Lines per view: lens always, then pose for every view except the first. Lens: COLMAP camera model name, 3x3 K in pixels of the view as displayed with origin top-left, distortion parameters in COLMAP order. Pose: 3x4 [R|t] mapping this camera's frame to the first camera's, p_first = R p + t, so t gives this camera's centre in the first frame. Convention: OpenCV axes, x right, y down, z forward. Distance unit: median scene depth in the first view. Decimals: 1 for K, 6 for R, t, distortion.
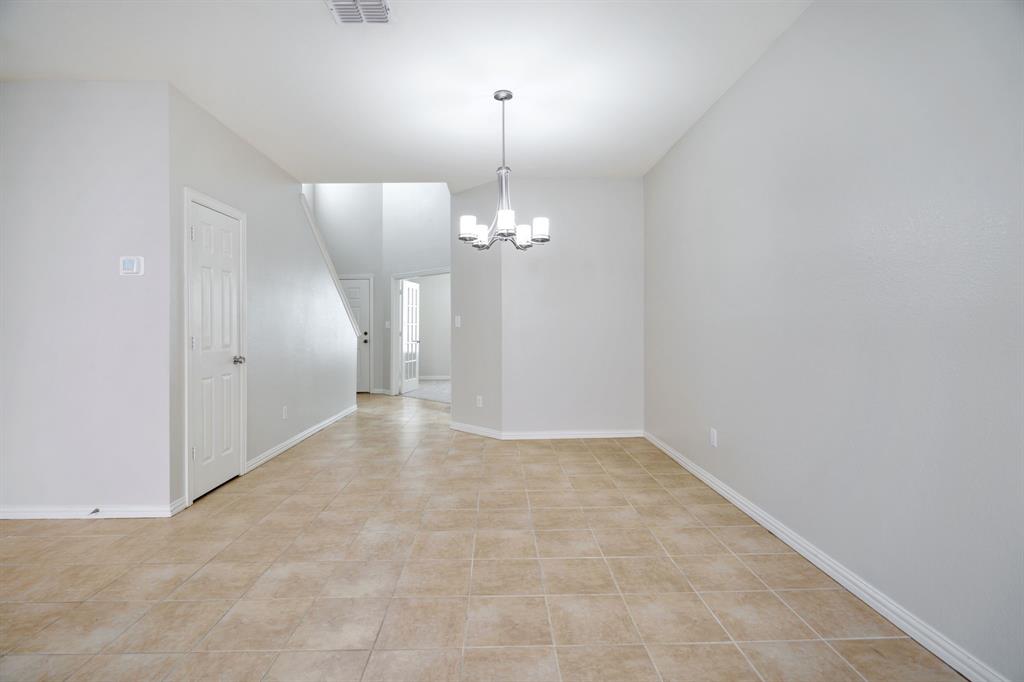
lens RADIAL K [[475.2, 0, 527.3], [0, 475.2, 328.1], [0, 0, 1]] dist [-0.000754, 0.000337]
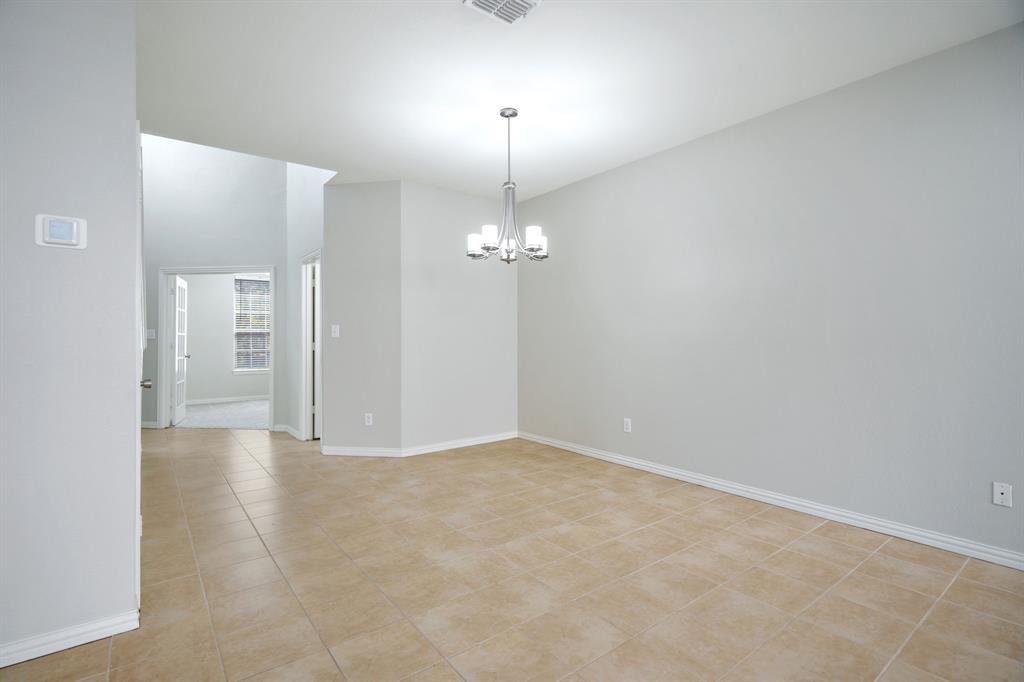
lens RADIAL K [[475.2, 0, 516.8], [0, 475.2, 335.5], [0, 0, 1]] dist [-0.000754, 0.000337]
pose [[0.812801, 0.007298, 0.582496, -0.686344], [-0.001129, 0.999939, -0.010954, 0.006429], [-0.582541, 0.008246, 0.812759, 0.165221]]
